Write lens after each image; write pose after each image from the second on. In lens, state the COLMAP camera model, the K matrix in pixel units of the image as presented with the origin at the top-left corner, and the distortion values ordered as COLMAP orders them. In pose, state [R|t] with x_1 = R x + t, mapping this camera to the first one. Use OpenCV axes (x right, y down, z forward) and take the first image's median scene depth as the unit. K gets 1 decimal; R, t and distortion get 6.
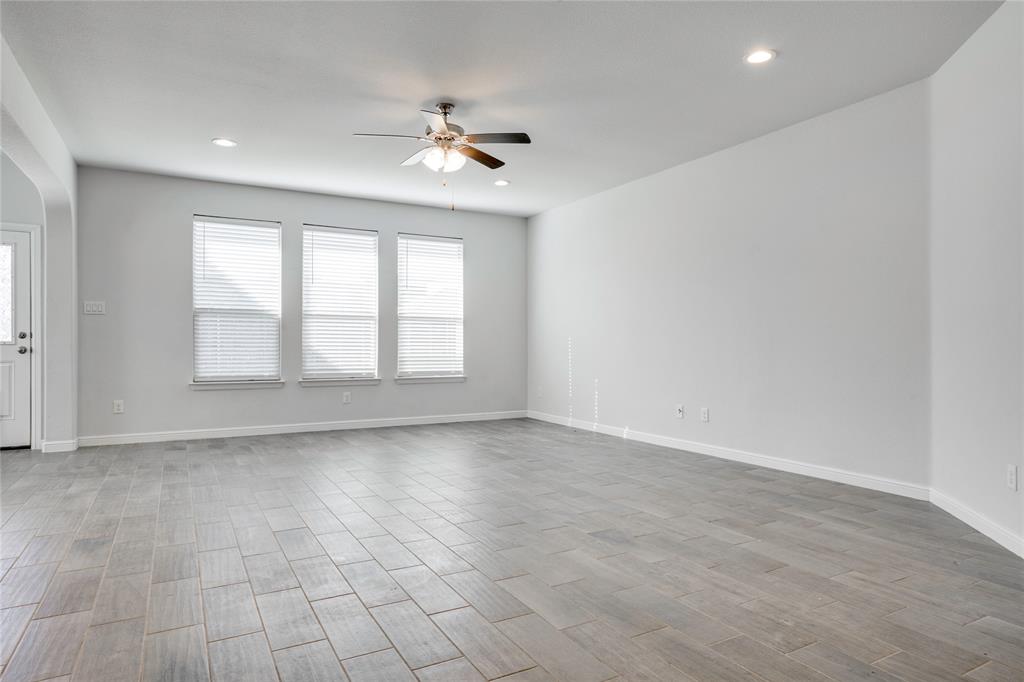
lens RADIAL K [[607.0, 0, 512.0], [0, 607.0, 341.0], [0, 0, 1]] dist [-0.000958, 0.002777]
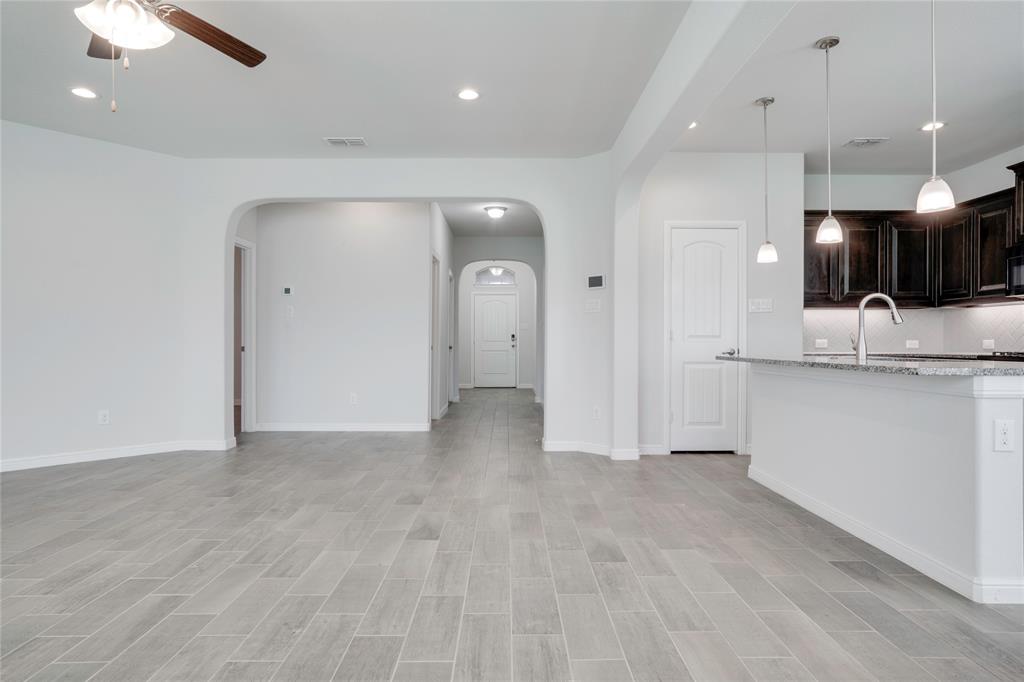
lens RADIAL K [[596.0, 0, 512.0], [0, 596.0, 341.0], [0, 0, 1]] dist [-0.034818, 0.029973]
pose [[-0.879660, 0.001525, 0.475601, -0.896950], [-0.001993, 0.999974, -0.006893, 0.007038], [-0.475599, -0.007012, -0.879634, 1.686568]]
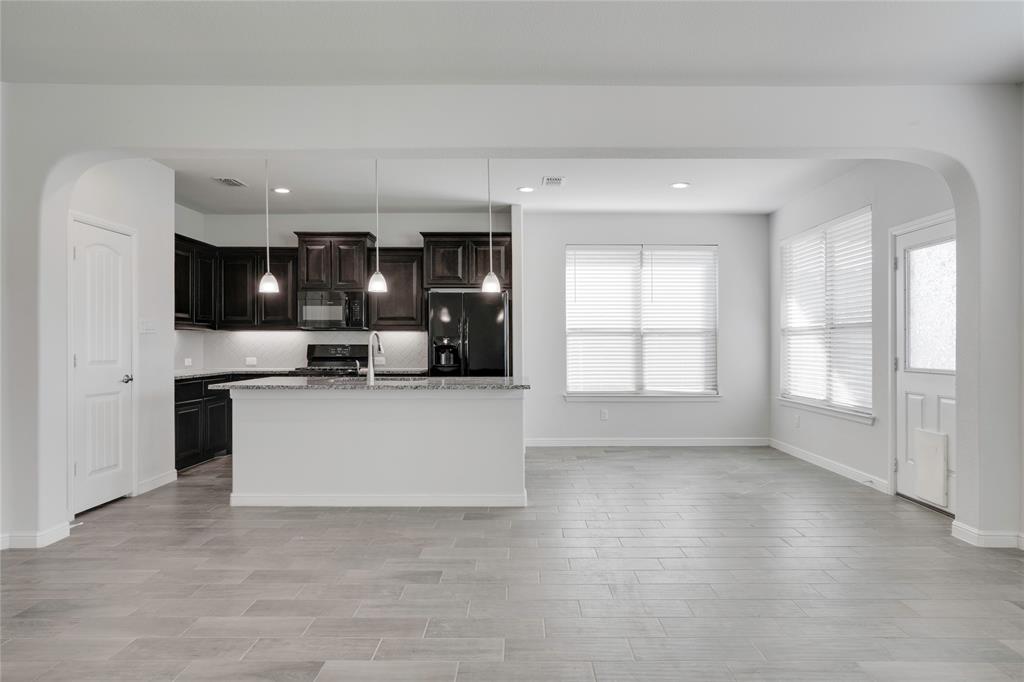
lens RADIAL K [[607.0, 0, 512.0], [0, 607.0, 341.0], [0, 0, 1]] dist [-0.000958, 0.002777]
pose [[-0.494053, -0.004910, -0.869418, 0.112512], [0.002777, 0.999970, -0.007226, -0.050198], [0.869428, -0.005984, -0.494024, 1.467223]]
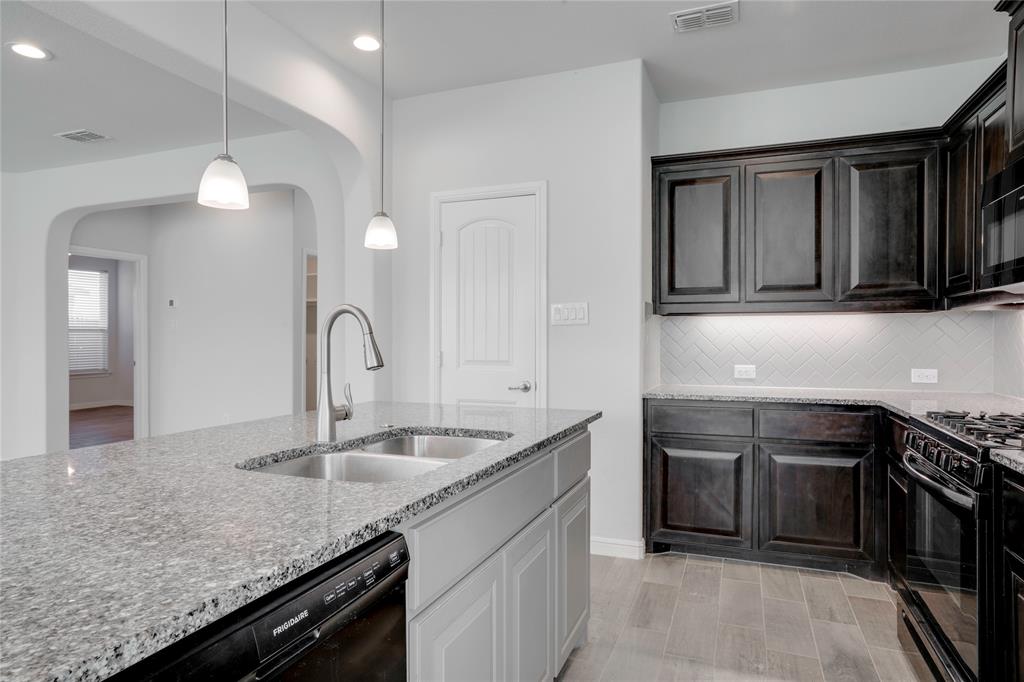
lens RADIAL K [[596.0, 0, 512.0], [0, 596.0, 341.0], [0, 0, 1]] dist [-0.034818, 0.029973]
pose [[-0.650676, -0.001804, 0.759353, -1.427151], [-0.002576, 0.999997, 0.000168, -0.054554], [-0.759351, -0.001847, -0.650679, 0.697910]]
